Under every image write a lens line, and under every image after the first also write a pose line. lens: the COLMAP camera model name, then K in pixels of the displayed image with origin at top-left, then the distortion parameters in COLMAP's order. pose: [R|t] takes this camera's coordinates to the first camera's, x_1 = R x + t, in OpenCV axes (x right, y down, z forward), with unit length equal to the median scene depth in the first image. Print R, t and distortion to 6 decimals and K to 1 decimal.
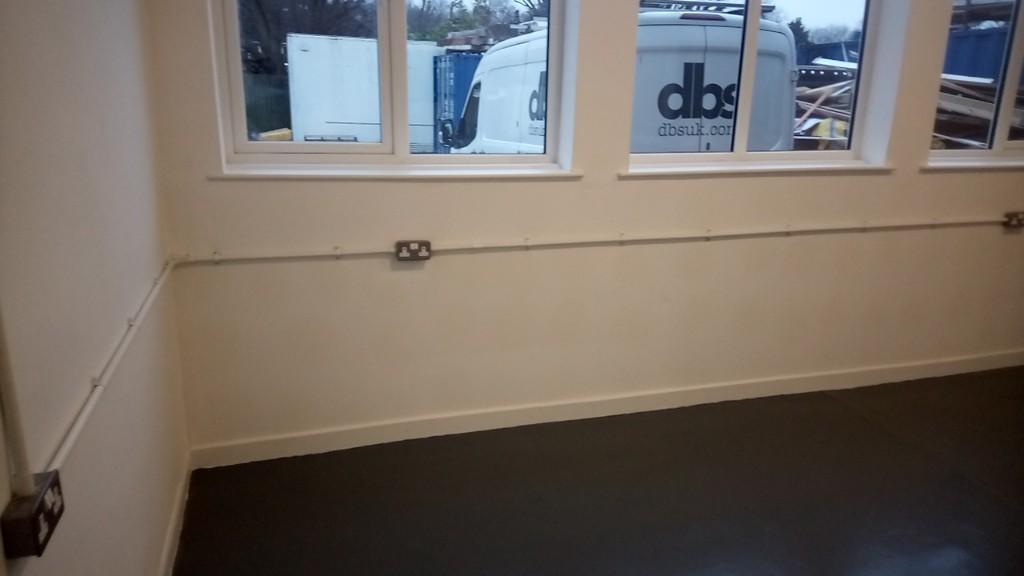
lens RADIAL K [[724.4, 0, 517.2], [0, 724.4, 289.0], [0, 0, 1]] dist [0.117668, -0.178489]
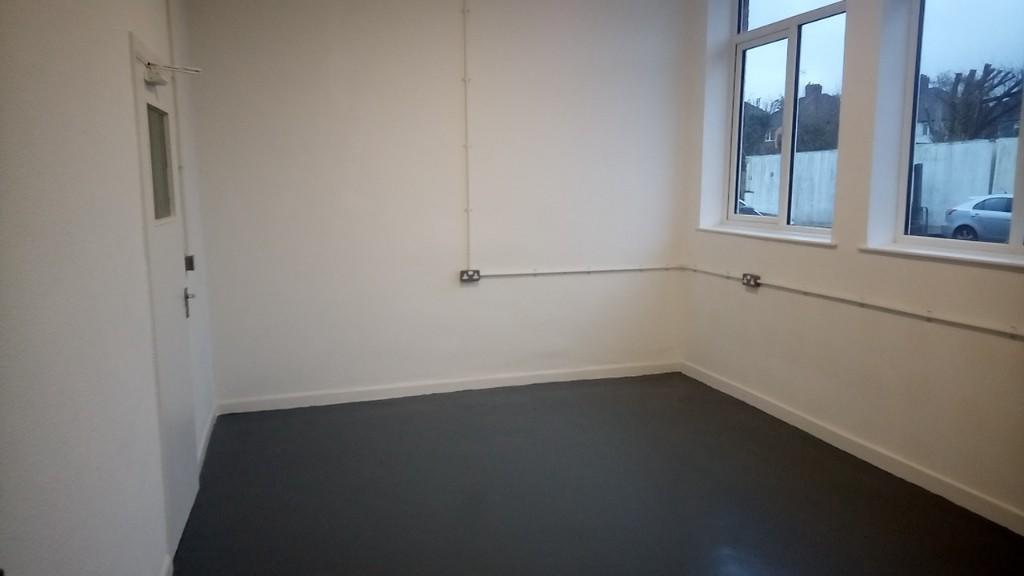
lens RADIAL K [[724.4, 0, 517.2], [0, 724.4, 289.0], [0, 0, 1]] dist [0.117668, -0.178489]
pose [[-0.003561, 0.125907, -0.992036, 1.155877], [-0.264546, 0.956579, 0.122356, -0.074620], [0.964366, 0.262875, 0.029901, 0.347276]]
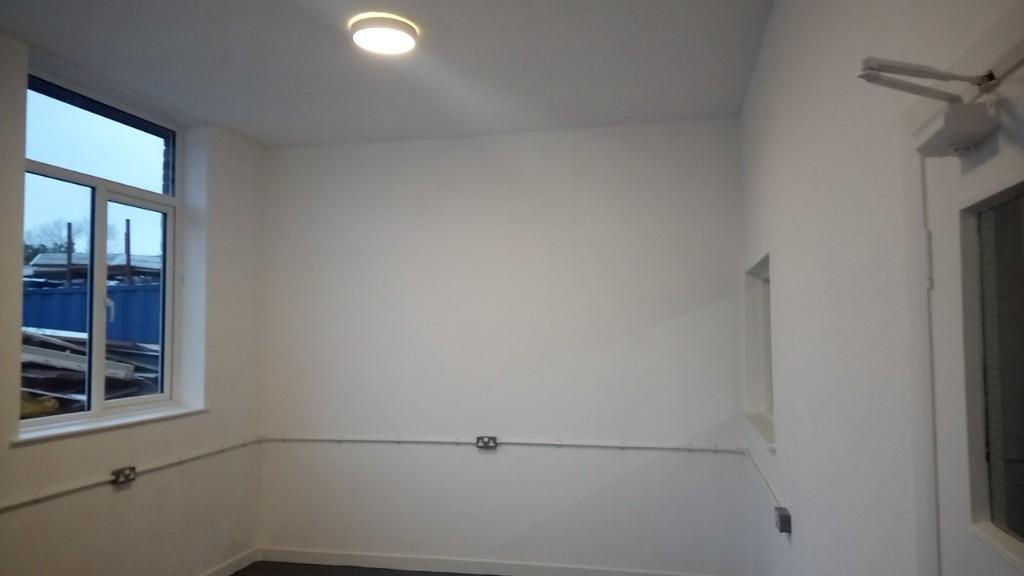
lens RADIAL K [[731.6, 0, 514.5], [0, 731.6, 288.9], [0, 0, 1]] dist [0.039600, -0.052075]
pose [[0.507125, 0.026946, 0.861451, 0.061799], [0.244662, 0.953893, -0.173866, -0.030904], [-0.826417, 0.298936, 0.477150, -0.020154]]
